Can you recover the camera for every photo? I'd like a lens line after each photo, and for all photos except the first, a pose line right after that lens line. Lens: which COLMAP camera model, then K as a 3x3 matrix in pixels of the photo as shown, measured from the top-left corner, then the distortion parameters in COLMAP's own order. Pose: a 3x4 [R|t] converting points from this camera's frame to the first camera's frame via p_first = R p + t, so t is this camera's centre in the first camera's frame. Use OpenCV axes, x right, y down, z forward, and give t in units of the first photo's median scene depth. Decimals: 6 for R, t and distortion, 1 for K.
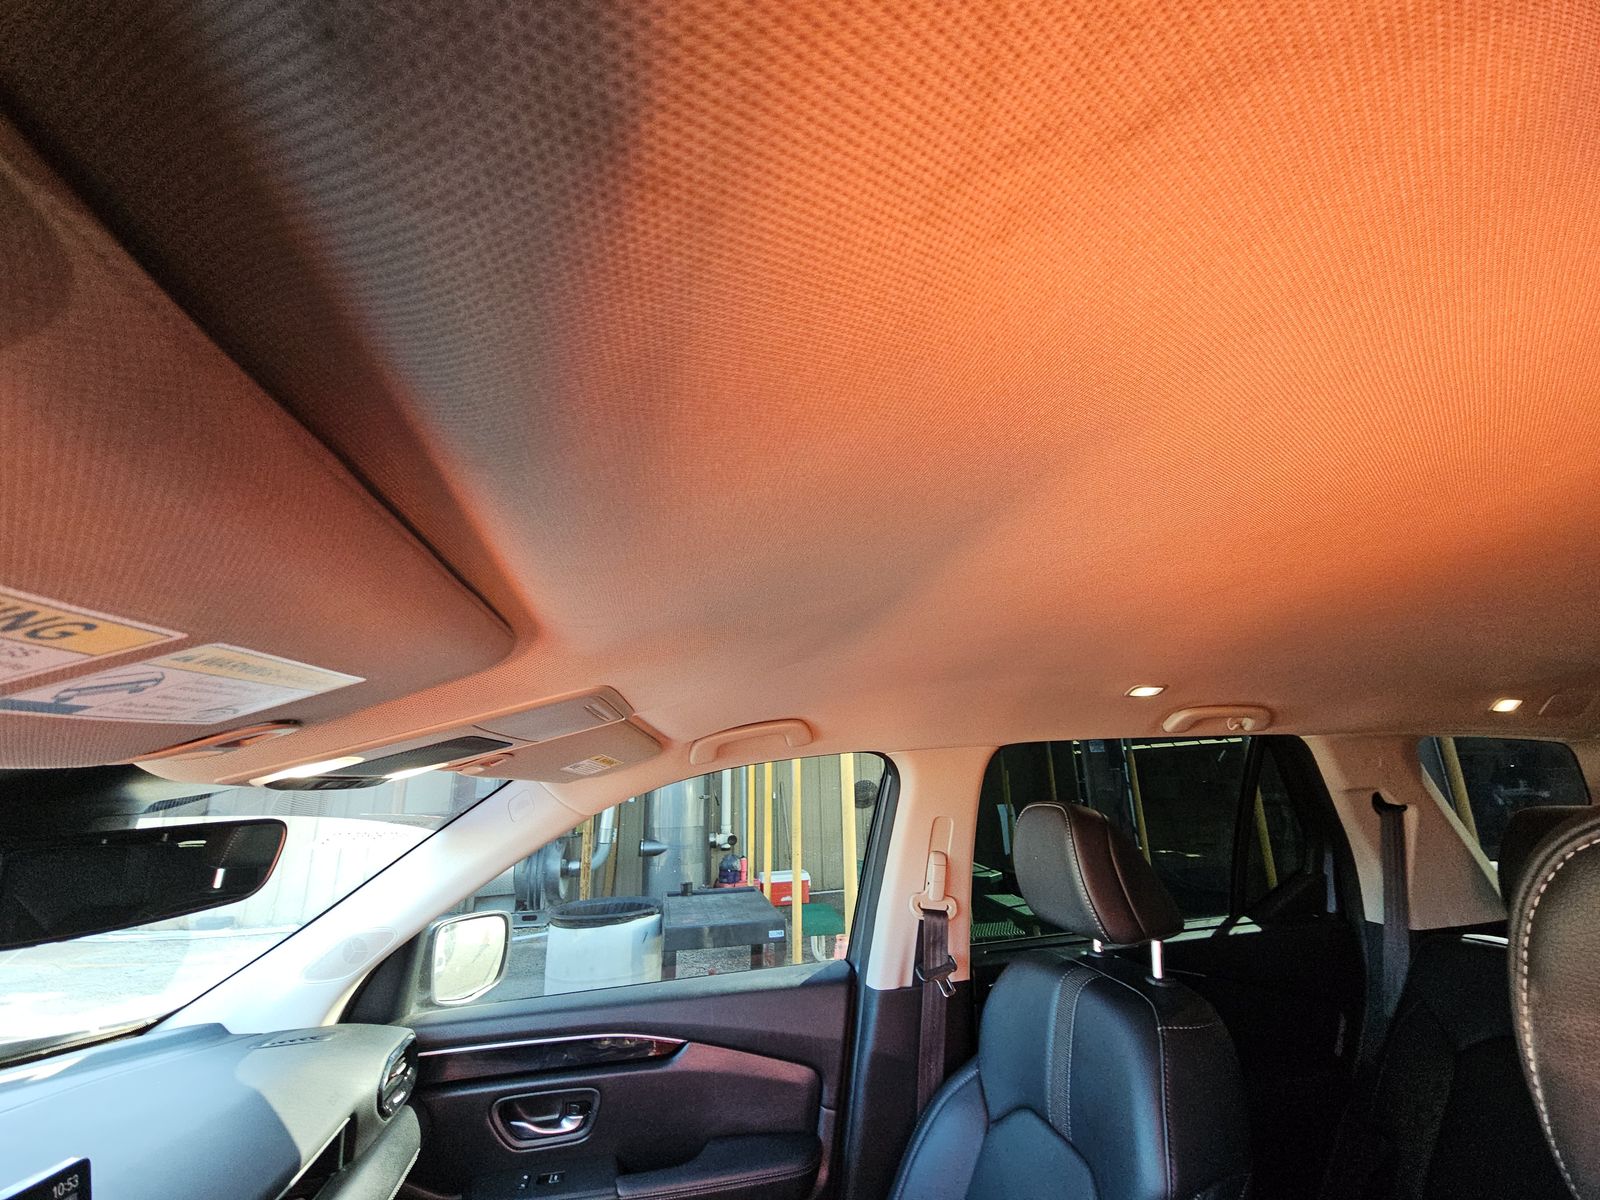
lens RADIAL K [[661.6, 0, 800.0], [0, 661.6, 600.0], [0, 0, 1]] dist [-0.001312, -0.000107]
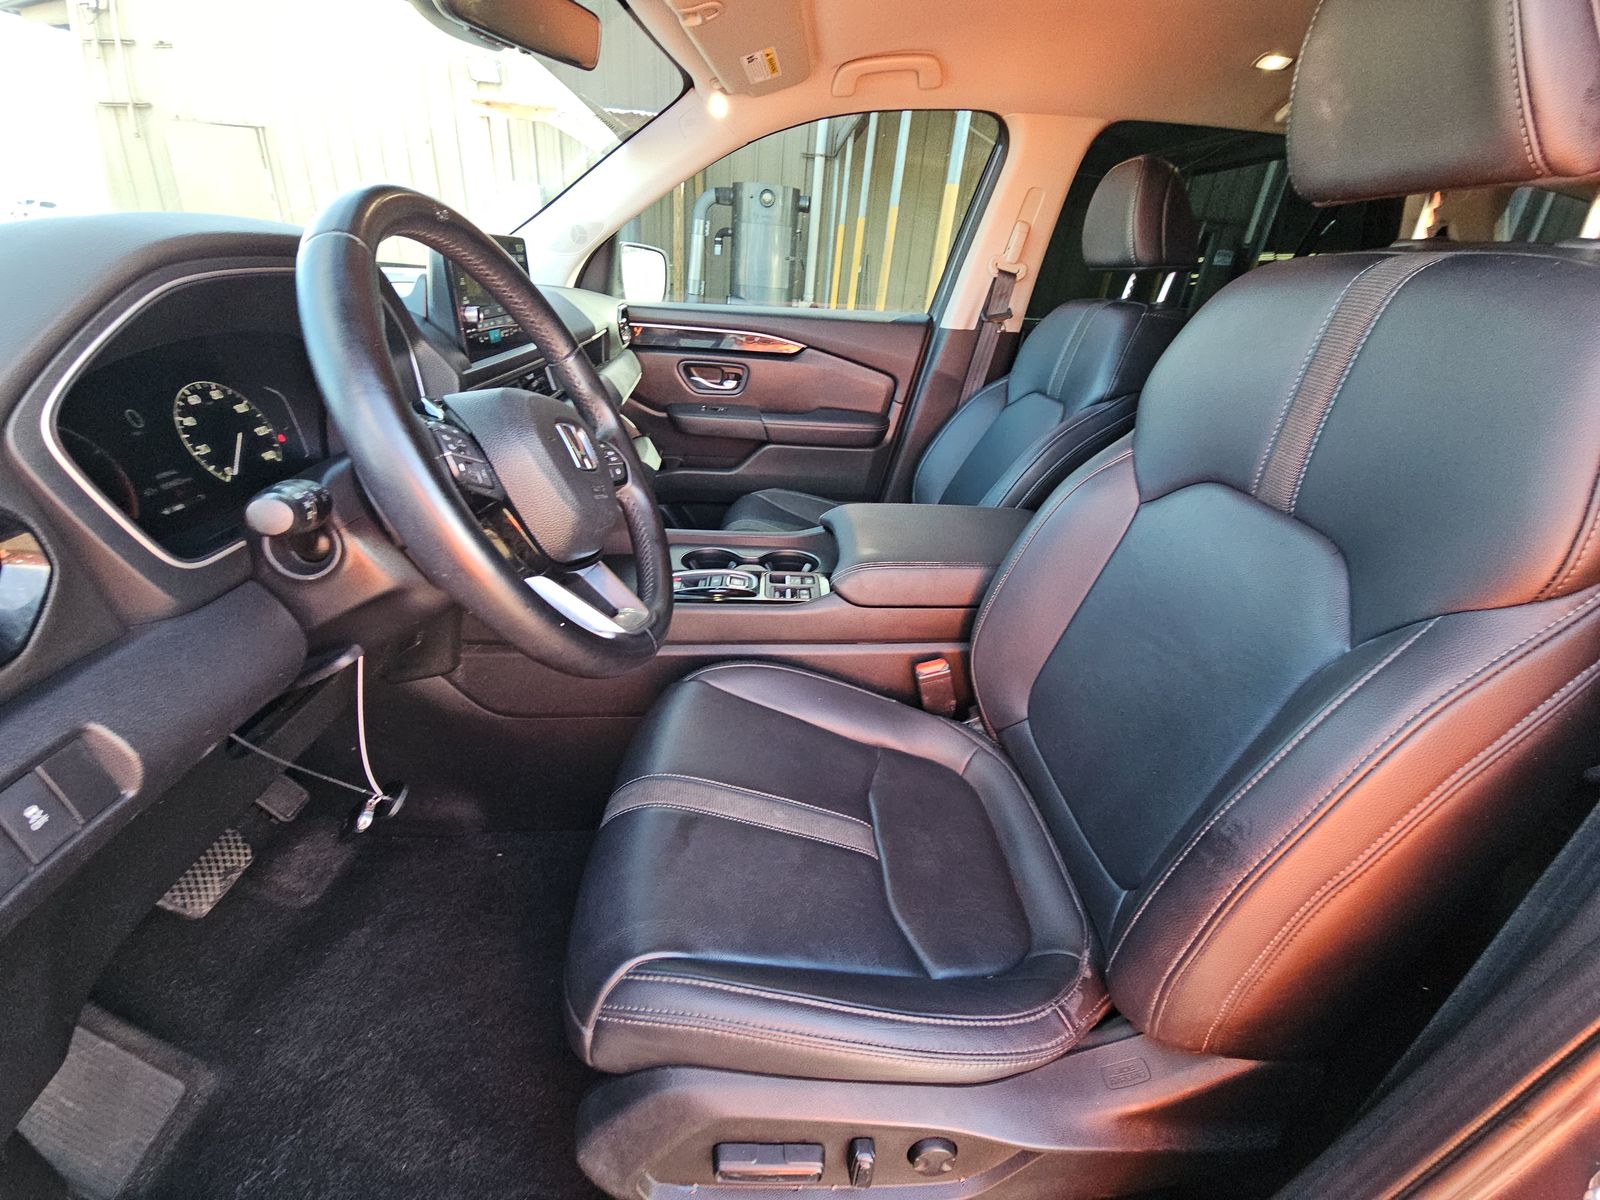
lens RADIAL K [[661.6, 0, 800.0], [0, 661.6, 600.0], [0, 0, 1]] dist [-0.001312, -0.000107]
pose [[0.987829, 0.146925, -0.051057, -0.032195], [-0.076235, 0.743447, 0.664435, 0.130002], [0.135581, -0.652456, 0.745600, -0.412181]]
